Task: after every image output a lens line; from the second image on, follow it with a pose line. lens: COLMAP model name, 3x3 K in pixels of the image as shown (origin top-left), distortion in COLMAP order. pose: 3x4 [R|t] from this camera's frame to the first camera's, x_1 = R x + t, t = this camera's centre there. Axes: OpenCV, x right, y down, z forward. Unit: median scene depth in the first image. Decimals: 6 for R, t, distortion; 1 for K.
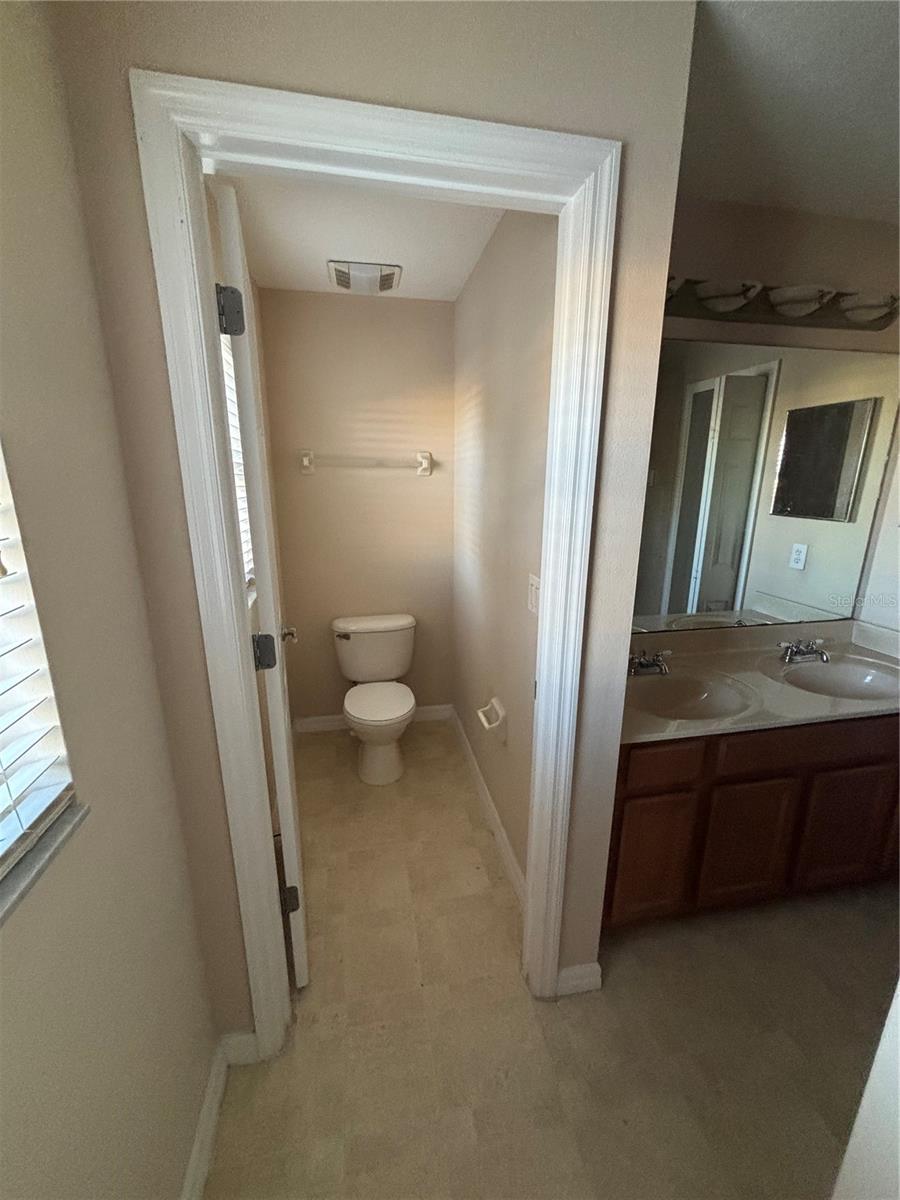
lens RADIAL K [[485.0, 0, 453.0], [0, 485.0, 602.8], [0, 0, 1]] dist [-0.002984, -0.000294]
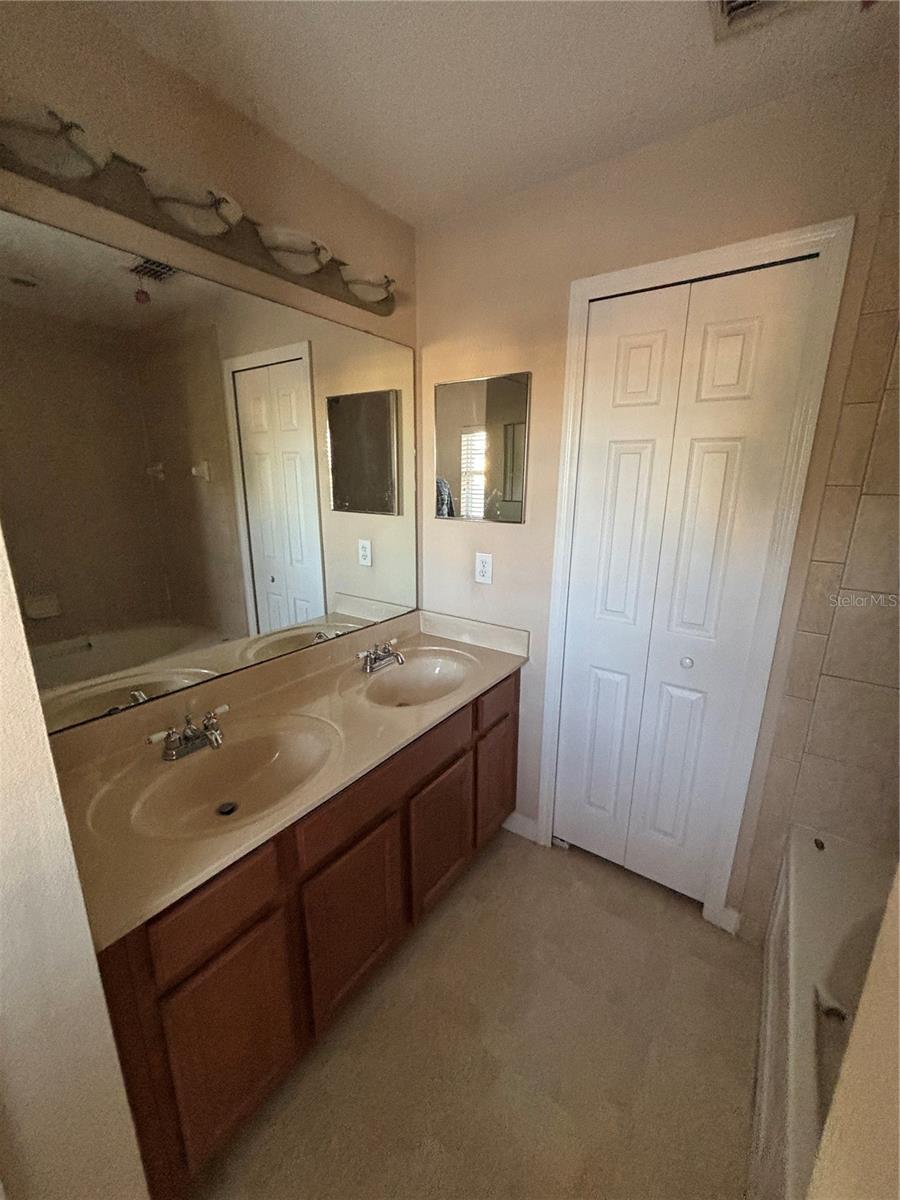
lens RADIAL K [[485.0, 0, 453.0], [0, 485.0, 602.8], [0, 0, 1]] dist [-0.002984, -0.000294]
pose [[0.721178, -0.170652, 0.671402, 0.215632], [0.173233, 0.982817, 0.063729, -0.035931], [-0.670740, 0.070348, 0.738348, 0.214221]]
